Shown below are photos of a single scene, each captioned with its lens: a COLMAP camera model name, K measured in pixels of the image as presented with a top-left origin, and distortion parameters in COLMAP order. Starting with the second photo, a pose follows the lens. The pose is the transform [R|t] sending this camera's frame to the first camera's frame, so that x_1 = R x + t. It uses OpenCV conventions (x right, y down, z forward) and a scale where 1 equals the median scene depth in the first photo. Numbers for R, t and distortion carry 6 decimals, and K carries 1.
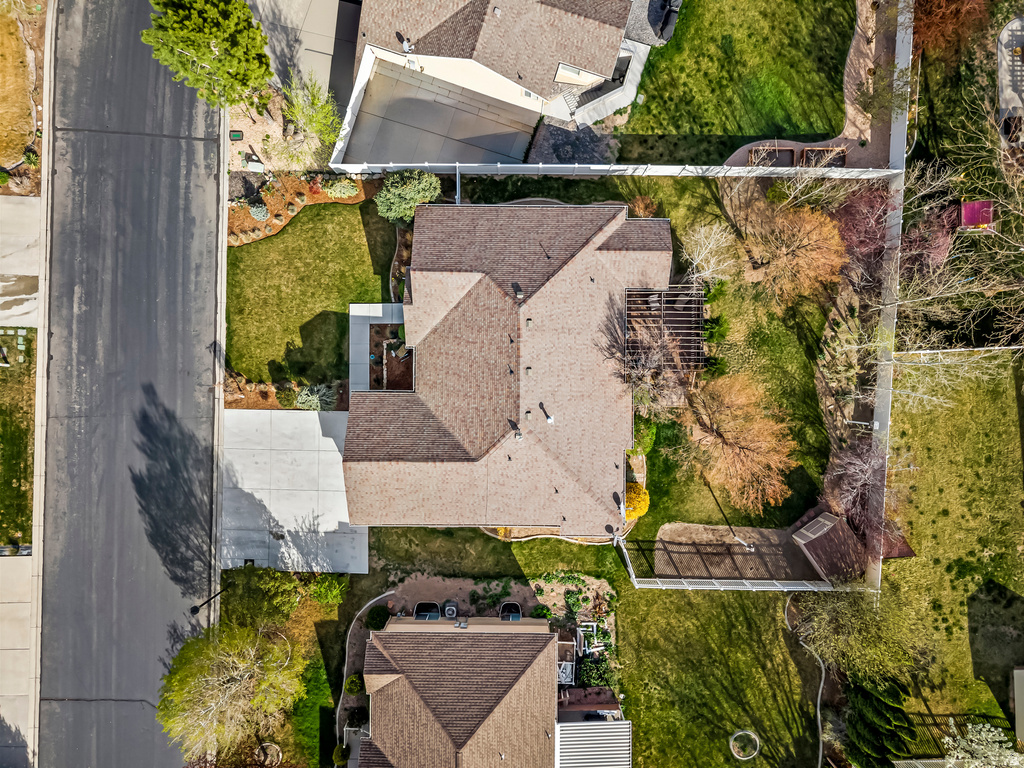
lens RADIAL K [[687.9, 0, 510.4], [0, 687.9, 385.5], [0, 0, 1]] dist [0.009046, -0.005306]
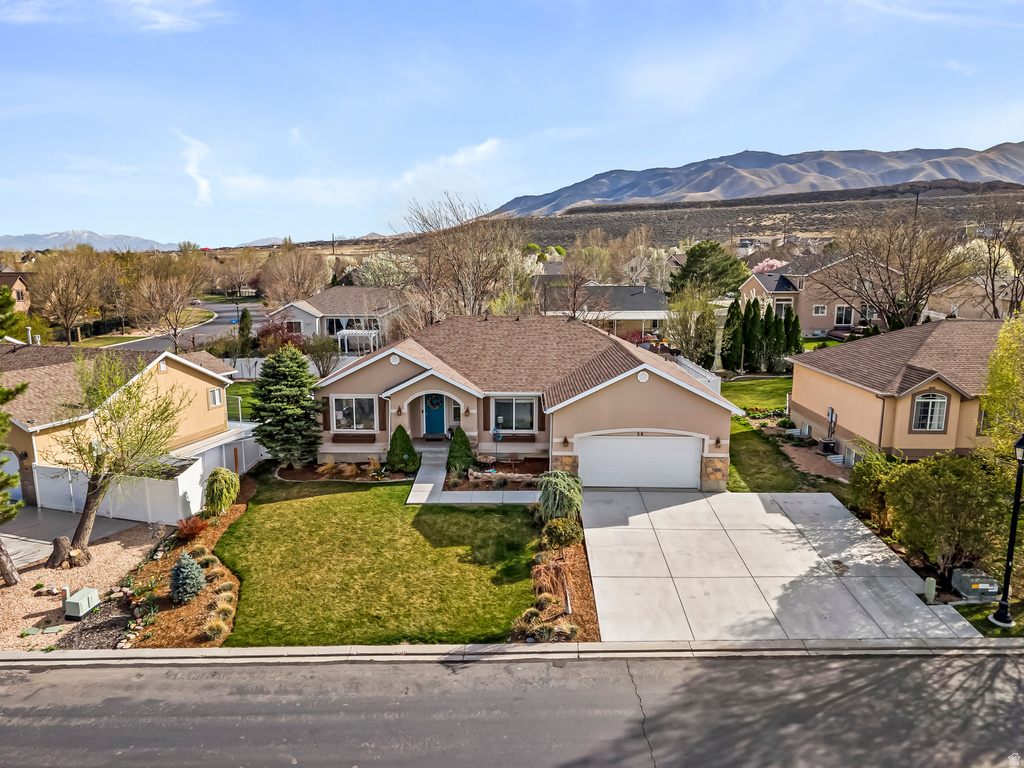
lens RADIAL K [[687.9, 0, 509.9], [0, 687.9, 386.9], [0, 0, 1]] dist [0.009046, -0.005306]
pose [[0.012994, -0.178396, 0.983873, -0.815449], [0.999913, 0.000054, -0.013196, -0.017291], [0.002301, 0.983959, 0.178381, 0.779332]]
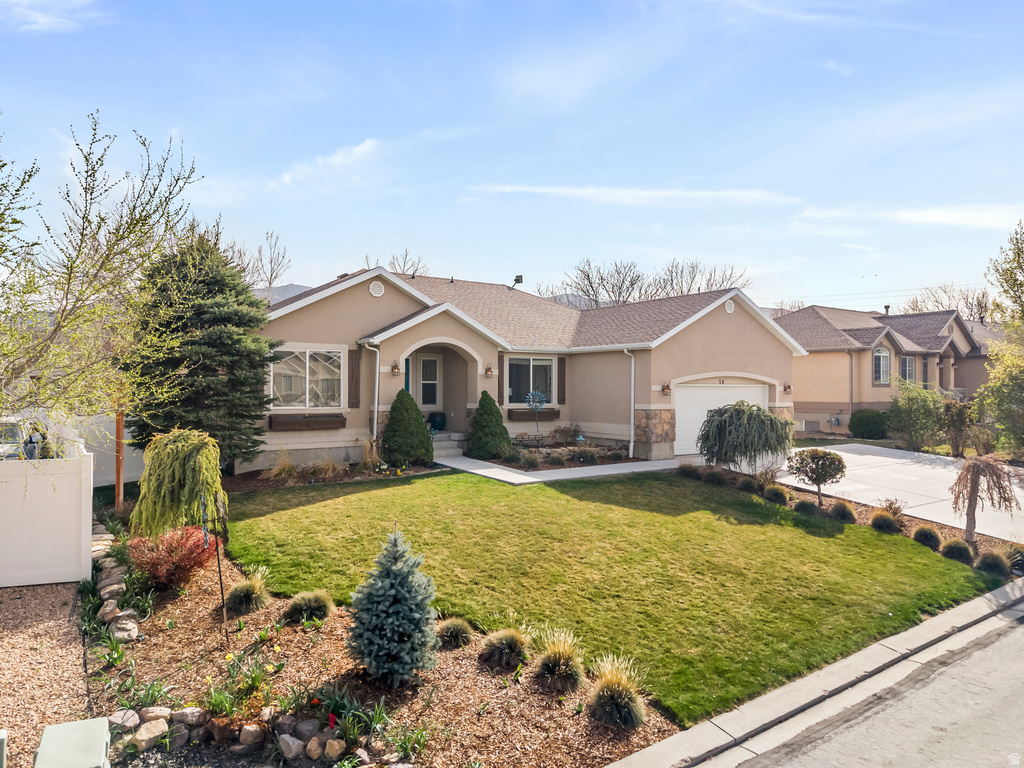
lens RADIAL K [[687.9, 0, 508.9], [0, 687.9, 384.2], [0, 0, 1]] dist [0.009046, -0.005306]
pose [[-0.575562, 0.010419, 0.817692, -0.523805], [0.817748, 0.002328, 0.575572, -0.326978], [0.004093, 0.999943, -0.009860, 0.941966]]
